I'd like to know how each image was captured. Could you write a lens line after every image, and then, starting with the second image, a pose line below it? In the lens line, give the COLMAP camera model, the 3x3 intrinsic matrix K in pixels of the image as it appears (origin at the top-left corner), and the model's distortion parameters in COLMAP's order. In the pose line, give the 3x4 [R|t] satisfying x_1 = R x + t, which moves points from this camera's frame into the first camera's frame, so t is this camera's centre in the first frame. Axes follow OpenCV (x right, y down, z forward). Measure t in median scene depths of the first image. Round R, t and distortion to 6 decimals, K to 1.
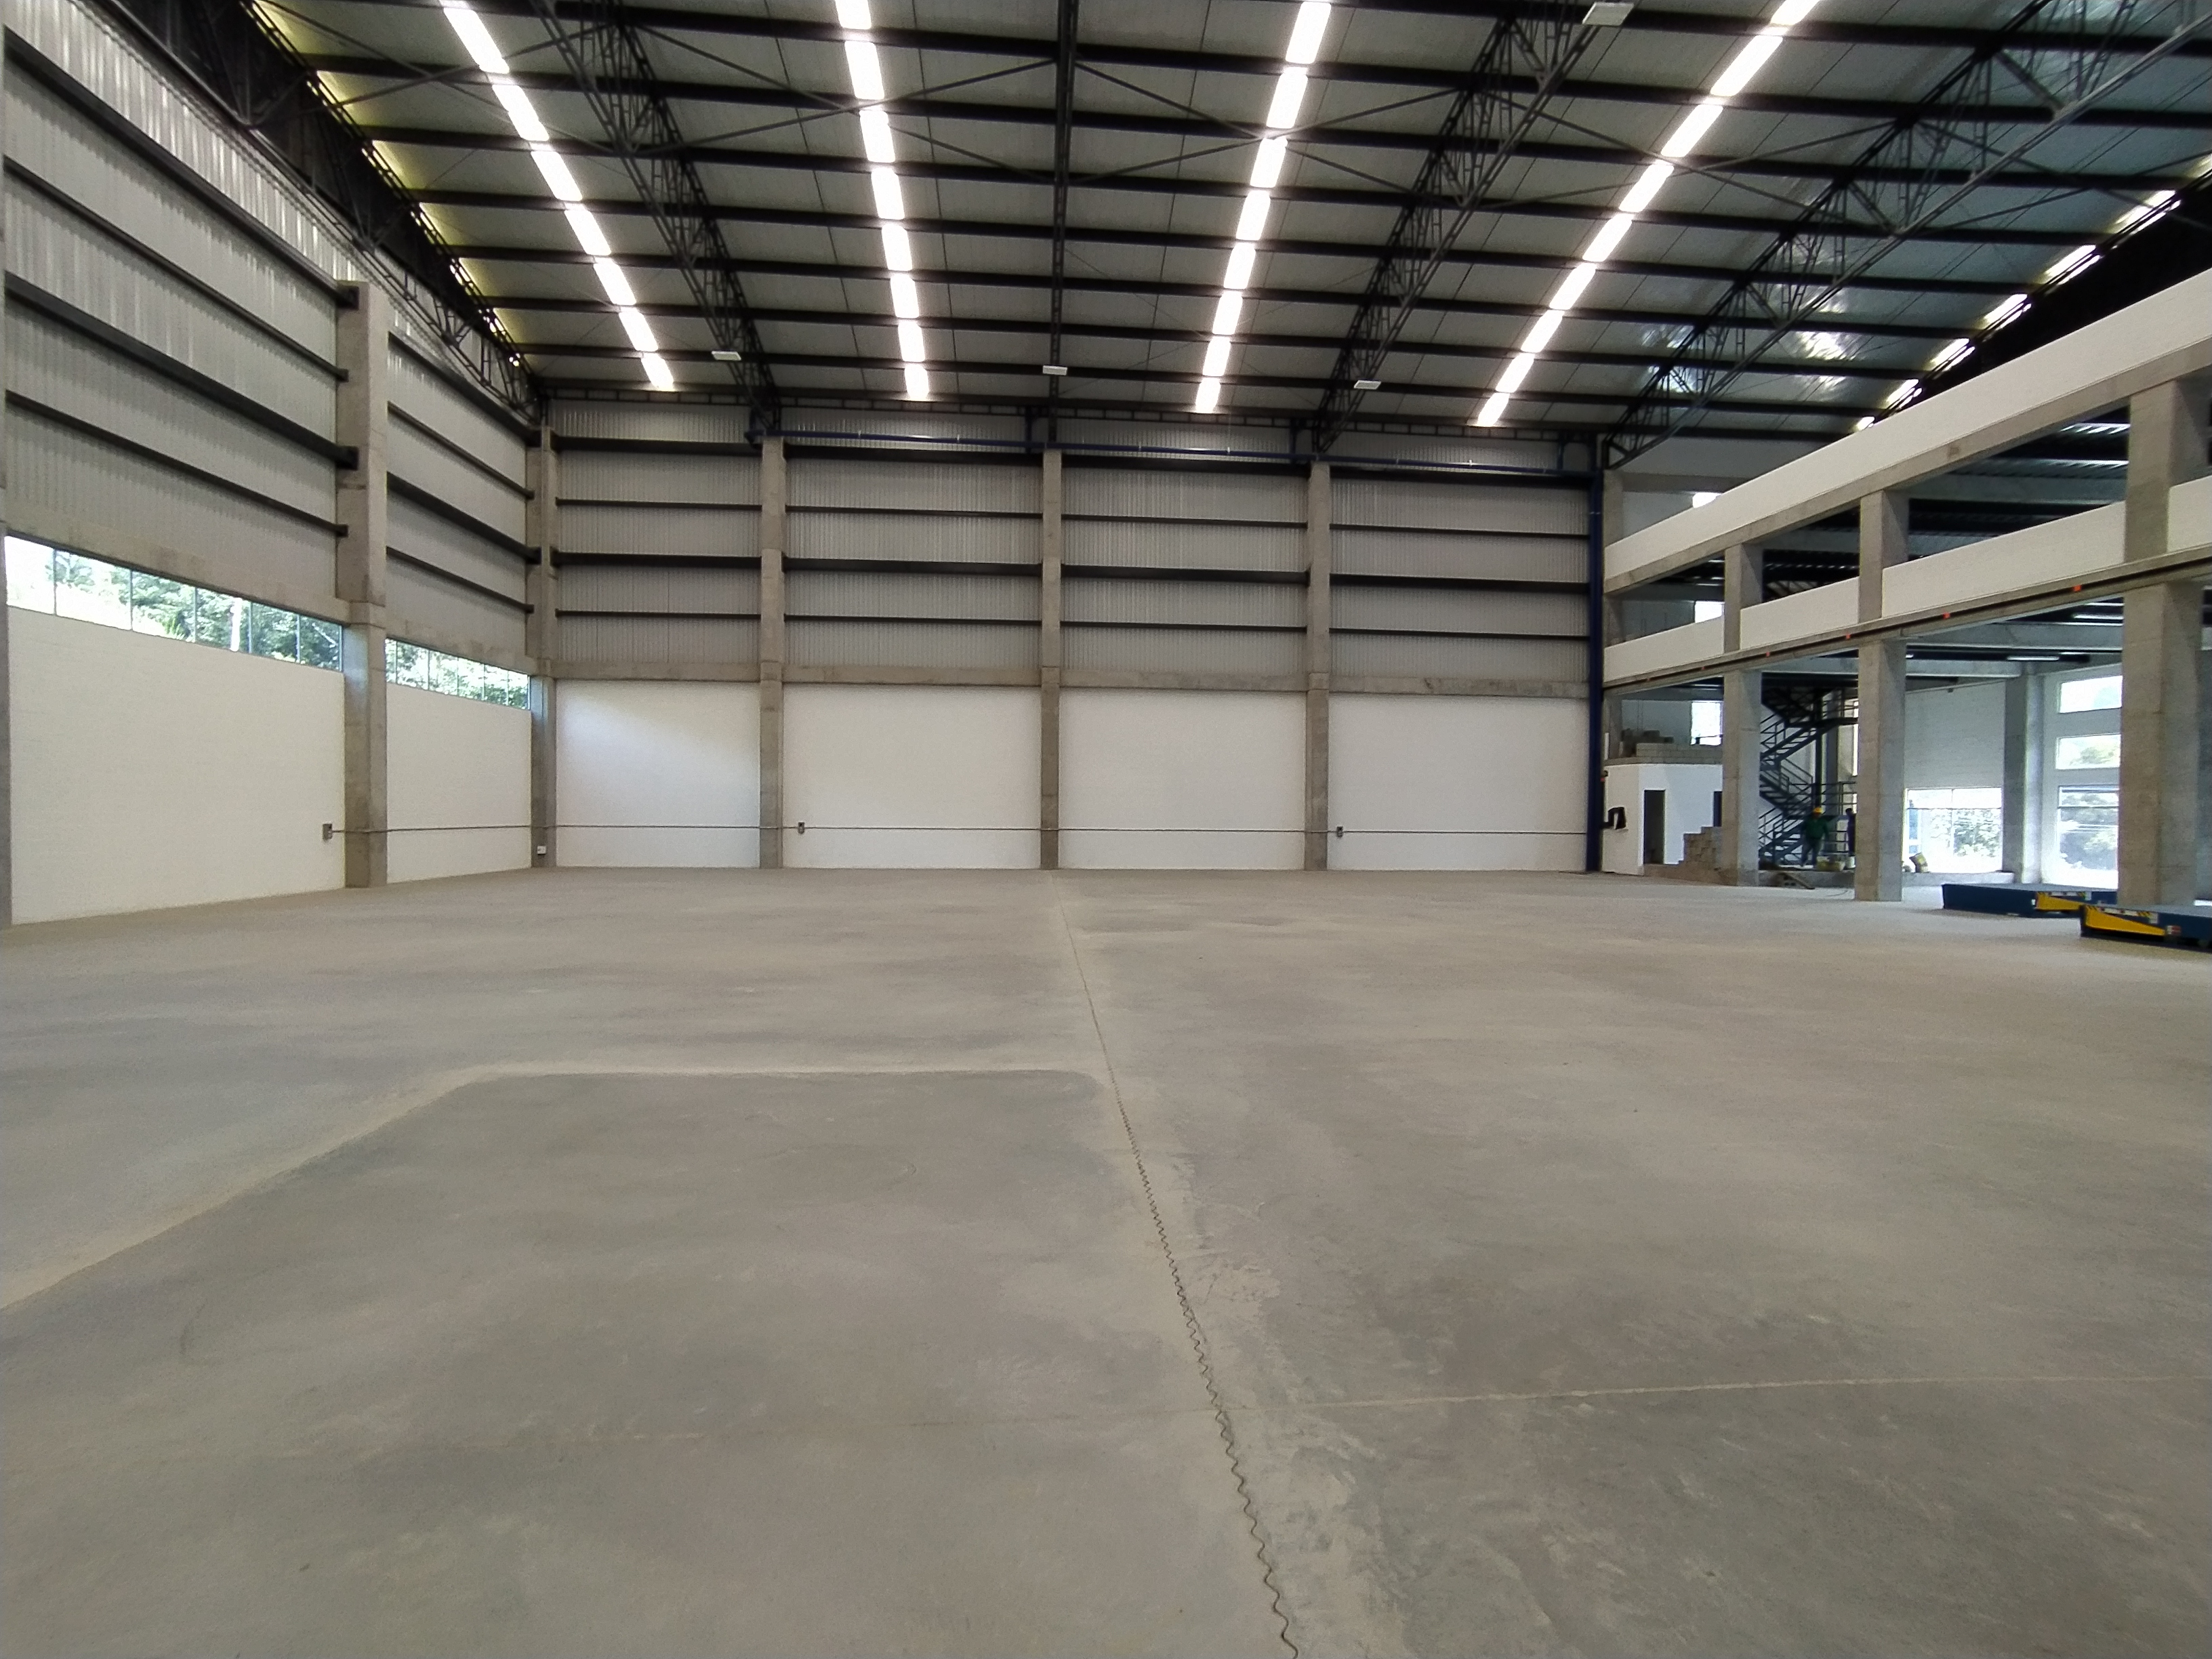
lens RADIAL K [[1005.9, 0, 1104.6], [0, 1005.9, 826.6], [0, 0, 1]] dist [0.003888, 0.007014]
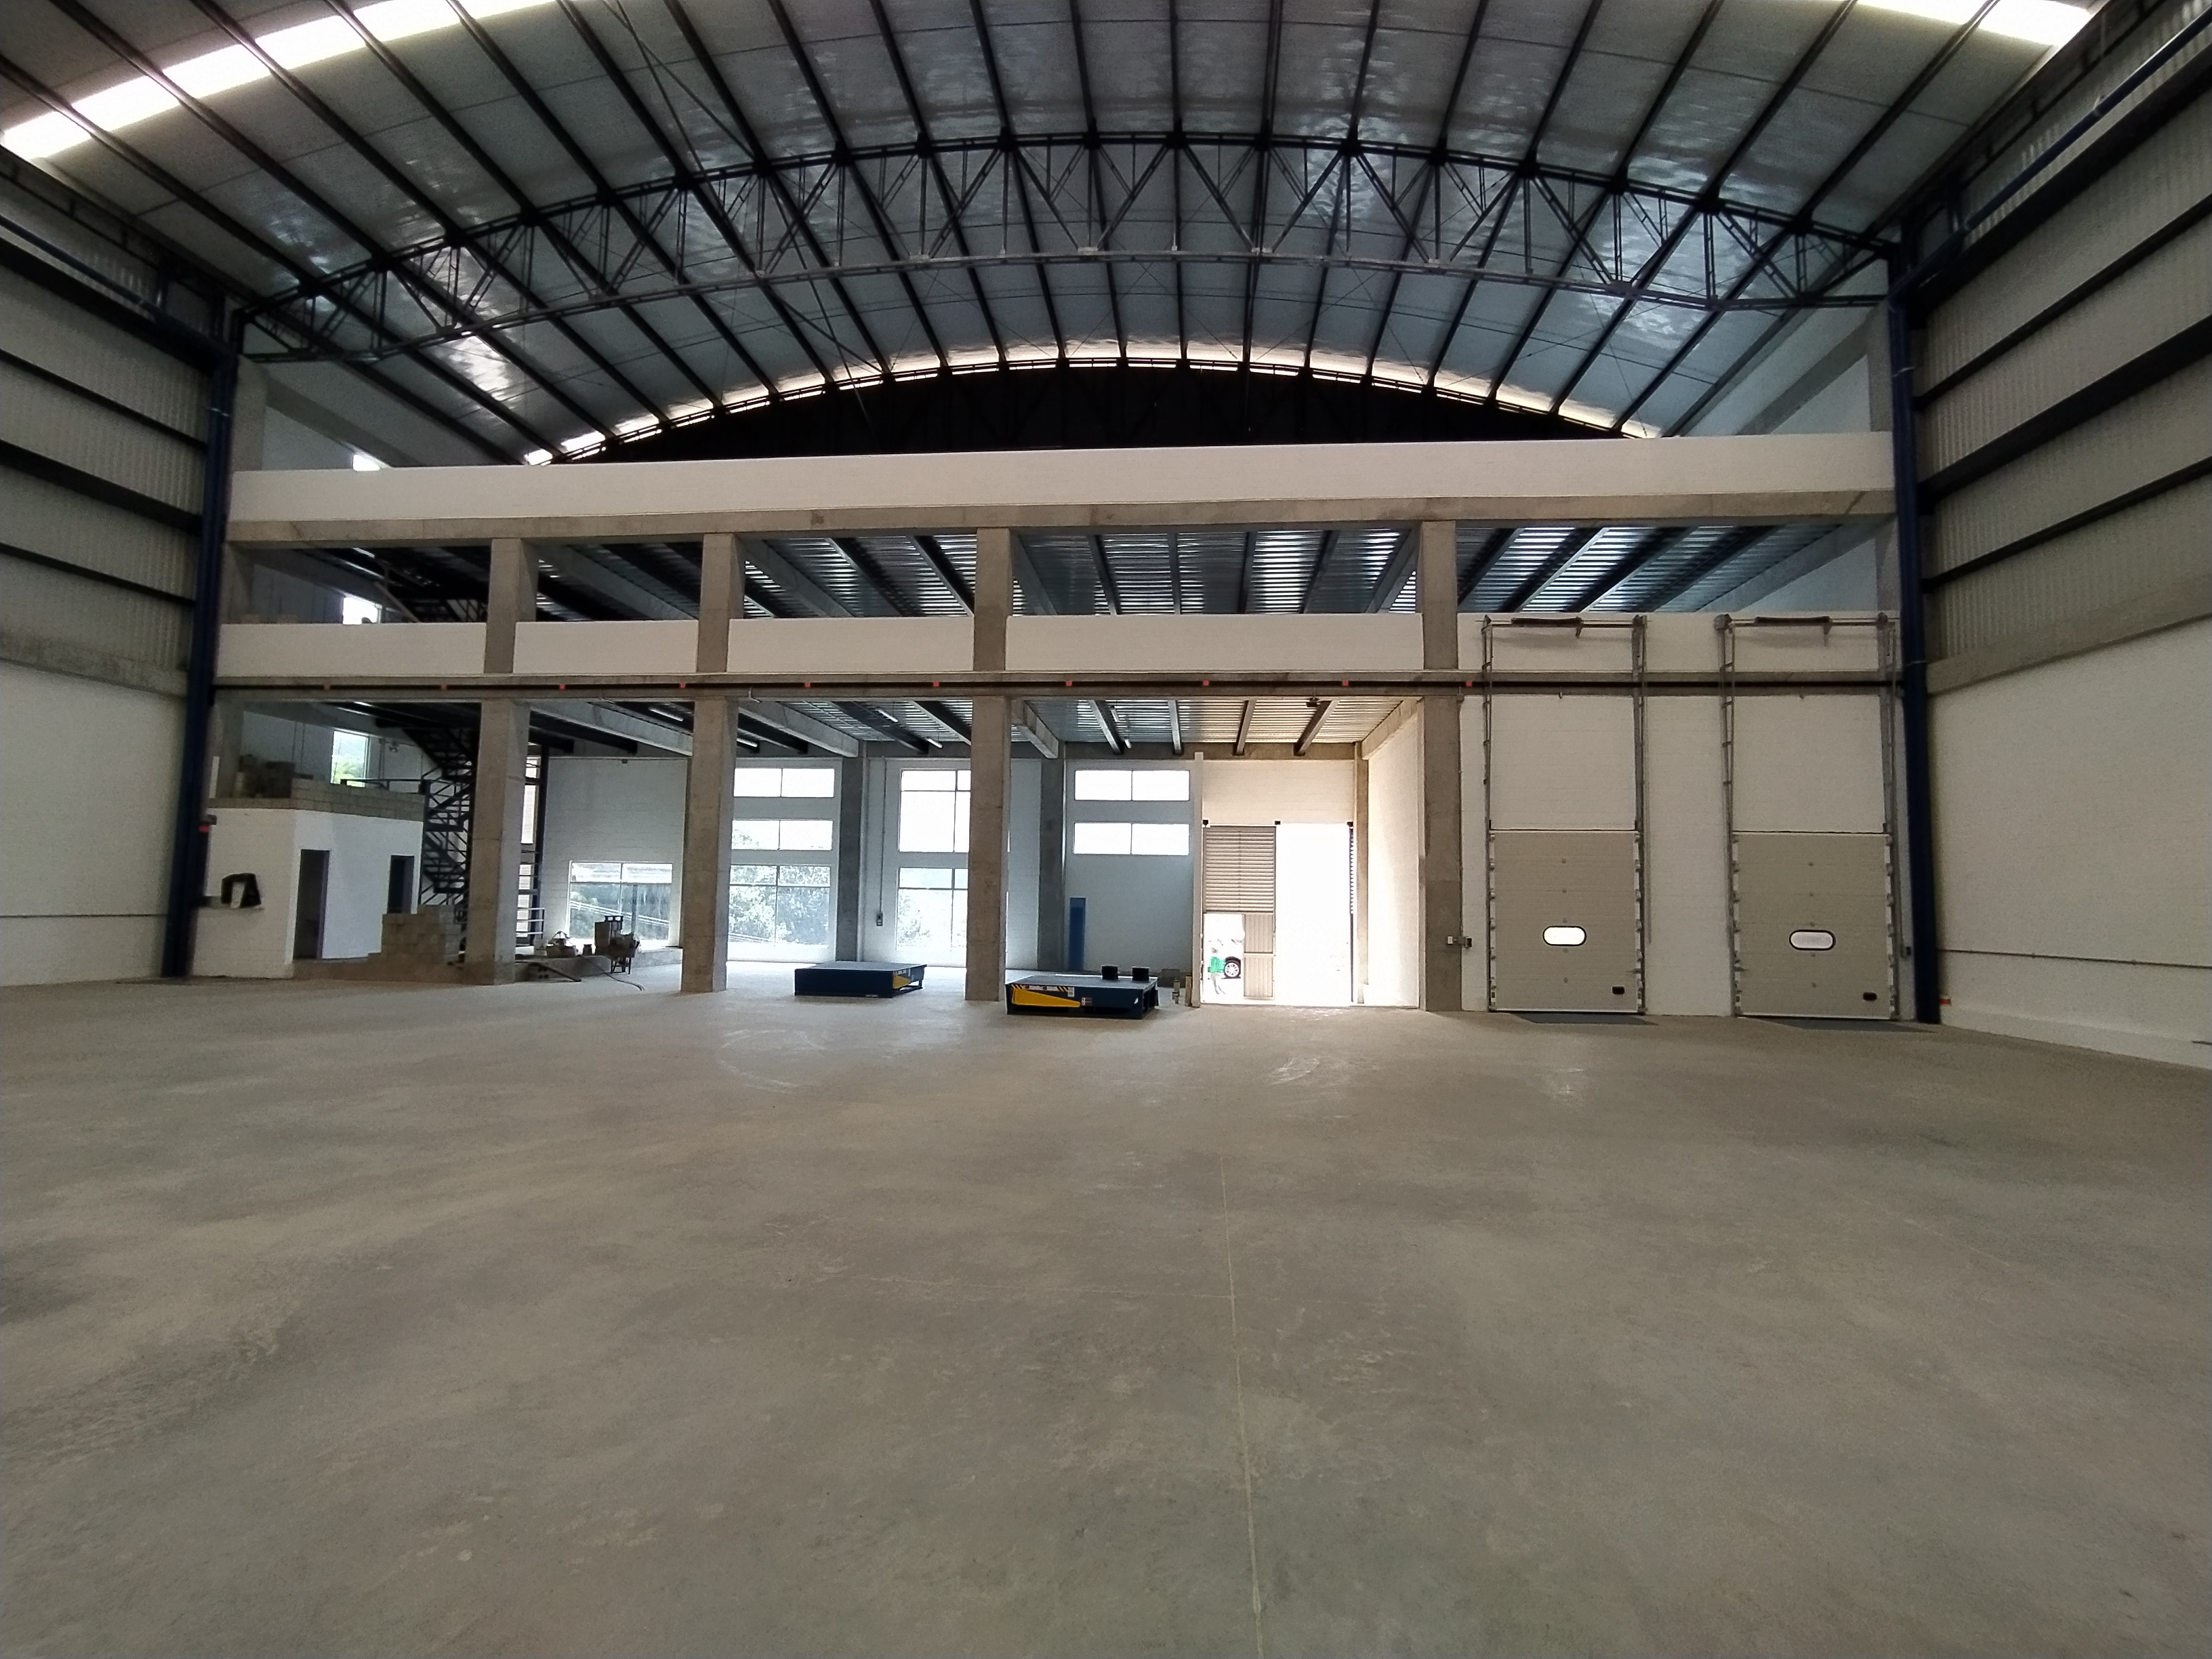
lens RADIAL K [[1005.9, 0, 1093.7], [0, 1005.9, 821.8], [0, 0, 1]] dist [0.003888, 0.007014]
pose [[0.183000, 0.073701, 0.980347, -0.023847], [-0.003369, 0.997227, -0.074341, -0.006114], [-0.983107, 0.010302, 0.182741, 0.339401]]
